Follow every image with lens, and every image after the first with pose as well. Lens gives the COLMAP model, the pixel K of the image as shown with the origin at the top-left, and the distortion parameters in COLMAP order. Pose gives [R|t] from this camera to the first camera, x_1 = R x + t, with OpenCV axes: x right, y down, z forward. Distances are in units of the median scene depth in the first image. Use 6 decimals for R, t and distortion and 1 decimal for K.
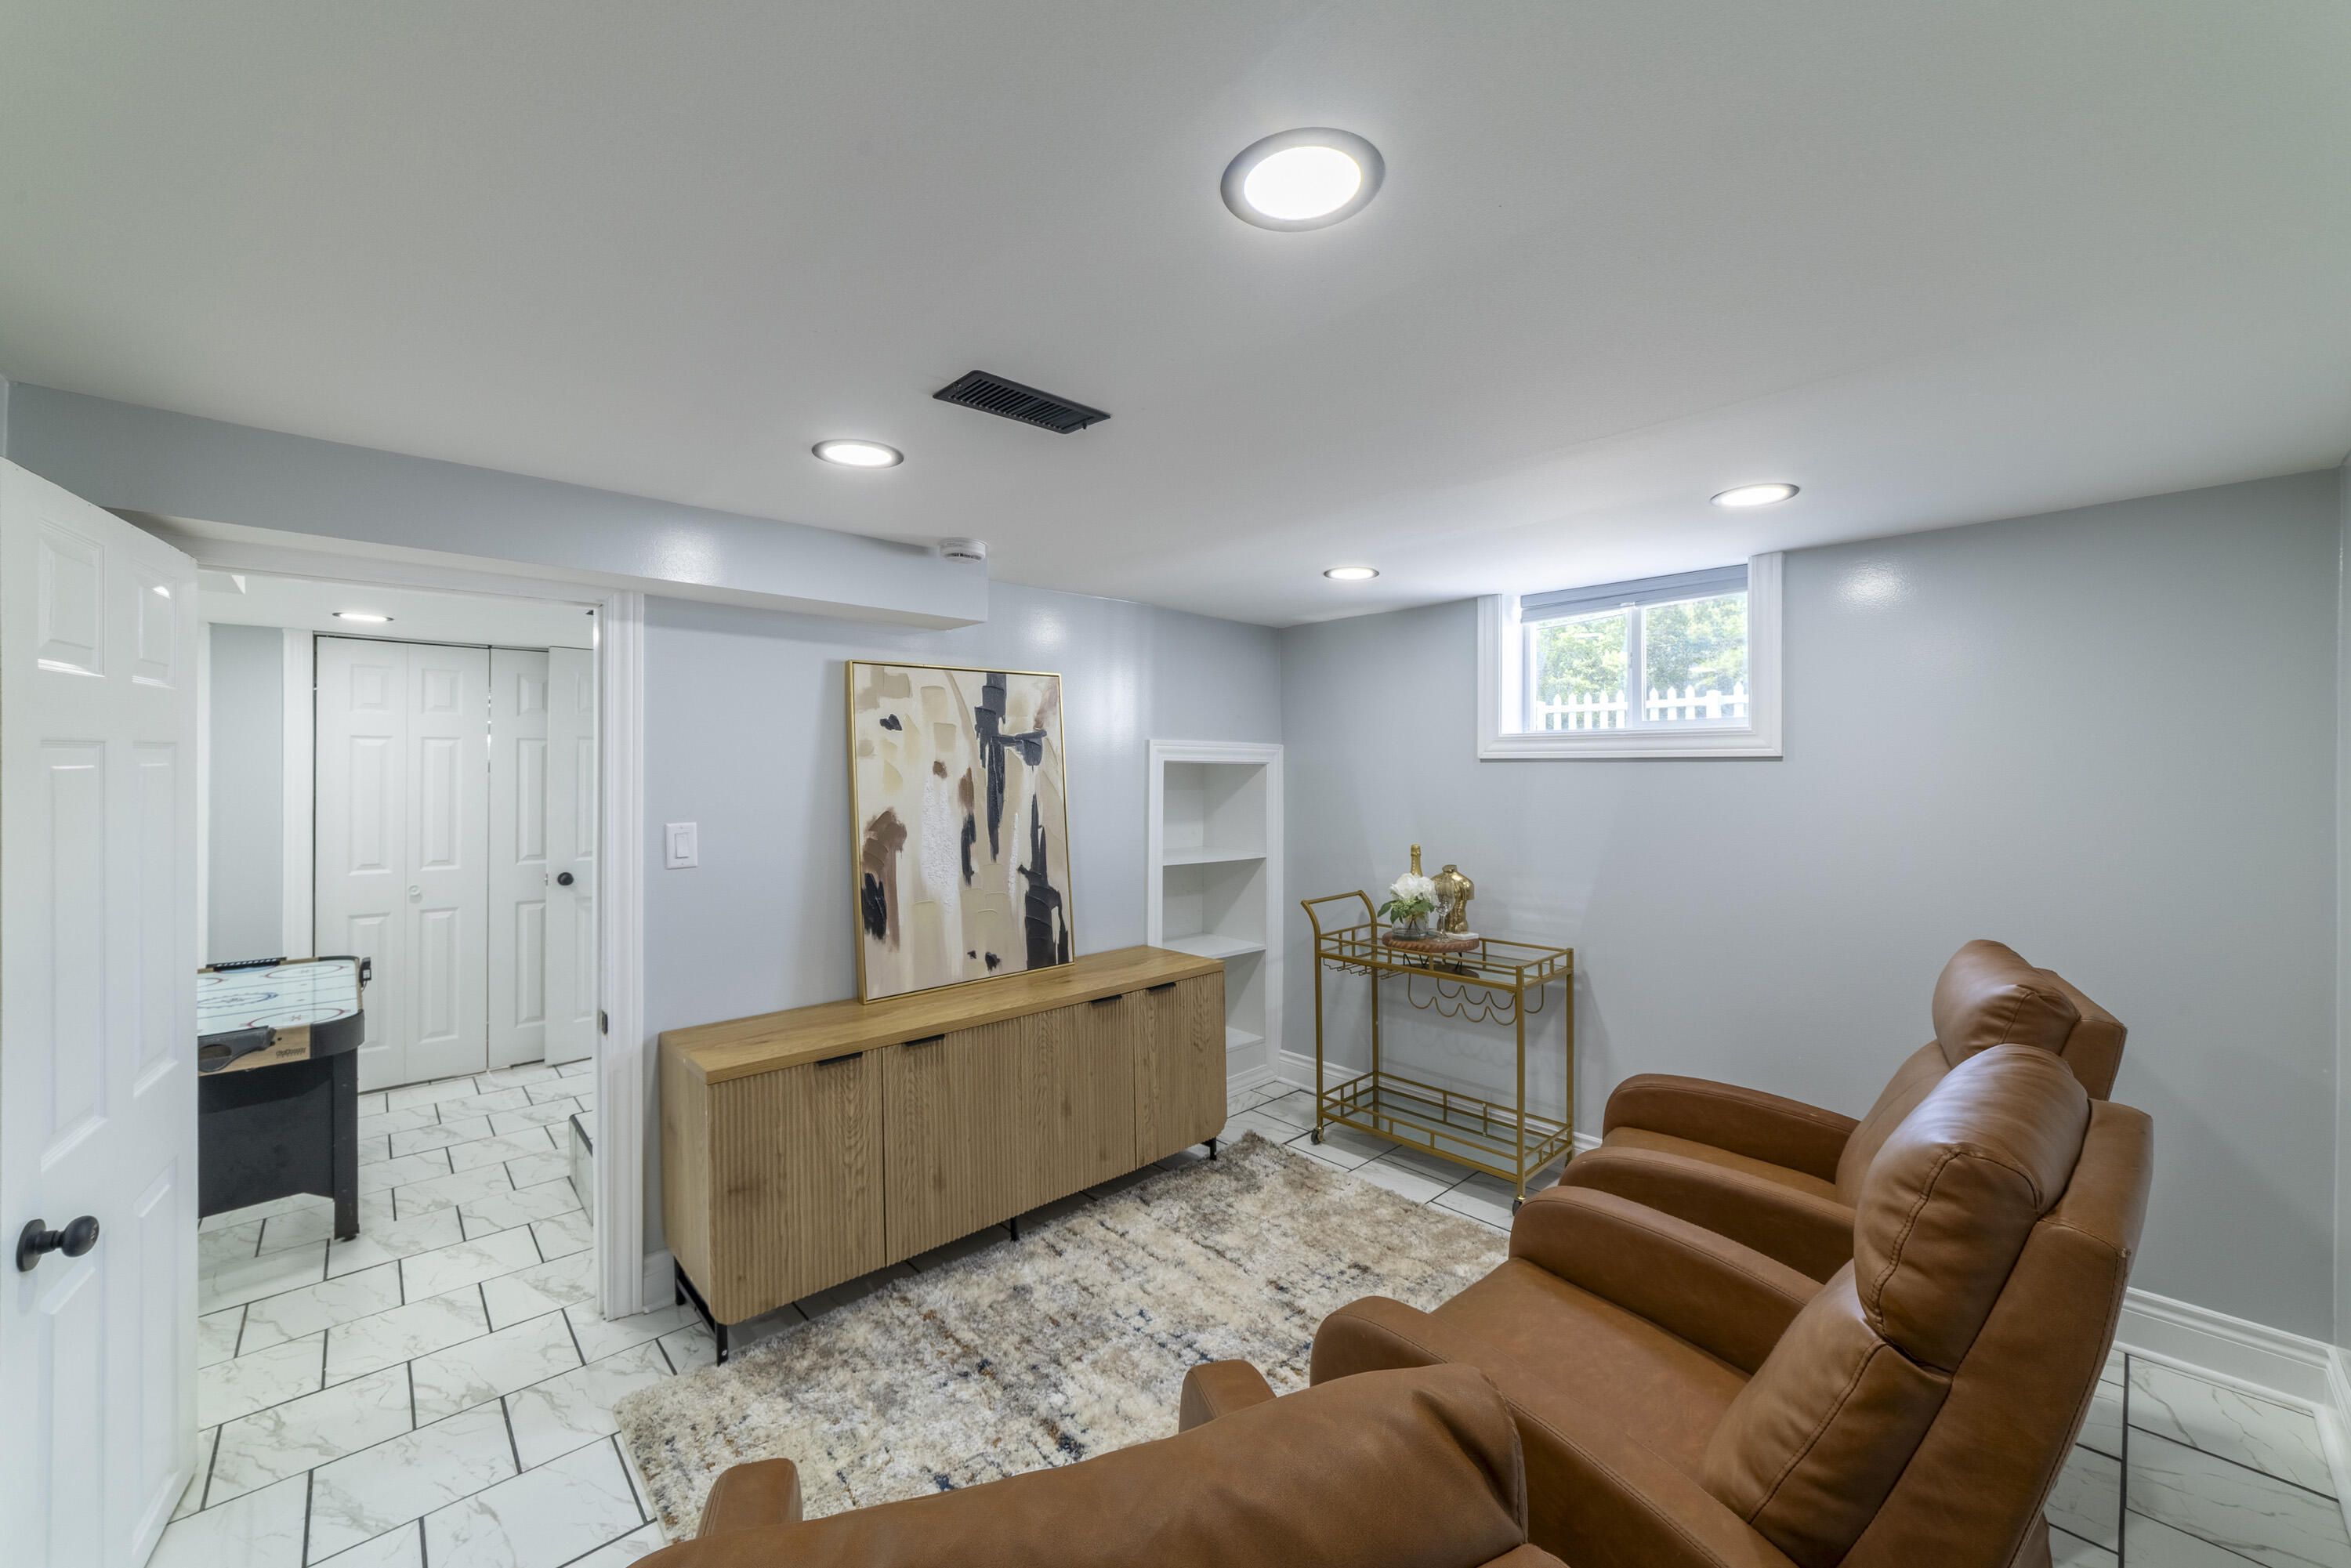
lens RADIAL K [[893.2, 0, 1159.5], [0, 893.2, 766.0], [0, 0, 1]] dist [-0.007723, 0.001554]
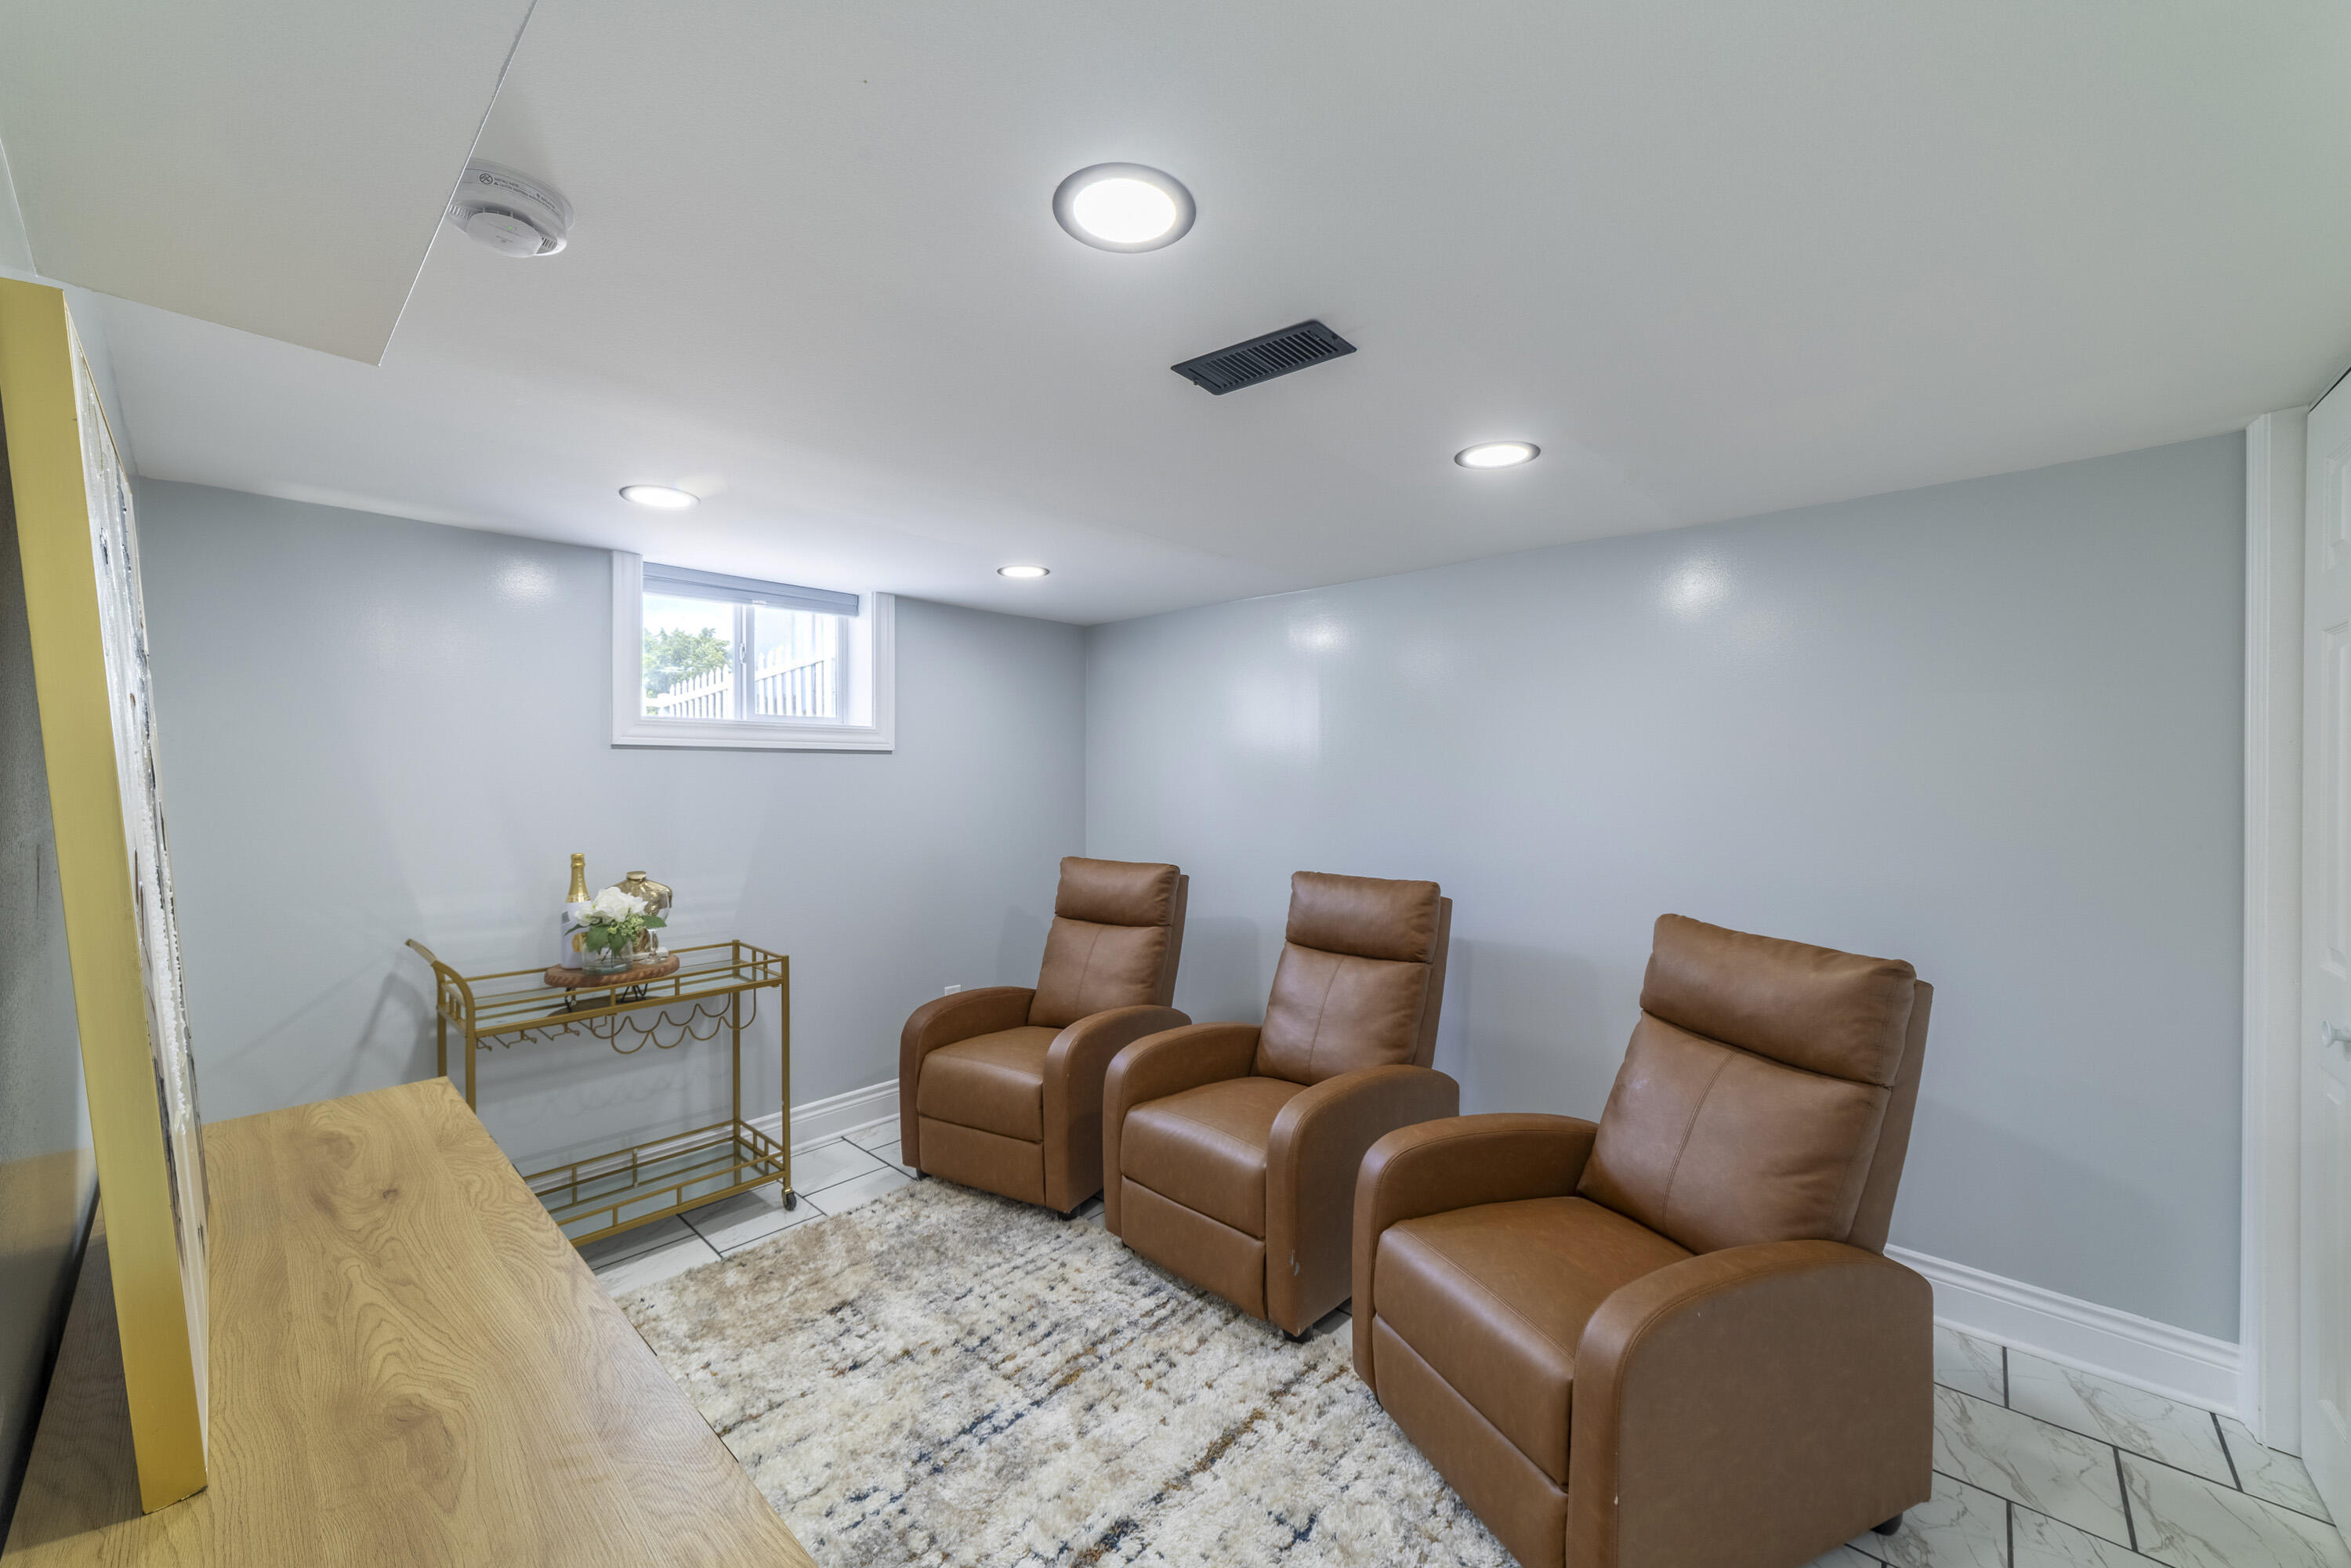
lens RADIAL K [[893.2, 0, 1169.6], [0, 893.2, 781.1], [0, 0, 1]] dist [-0.007723, 0.001554]
pose [[-0.087653, -0.007341, 0.996124, -0.640665], [-0.006278, 0.999957, 0.006817, 0.022001], [-0.996131, -0.005656, -0.087695, 0.690585]]
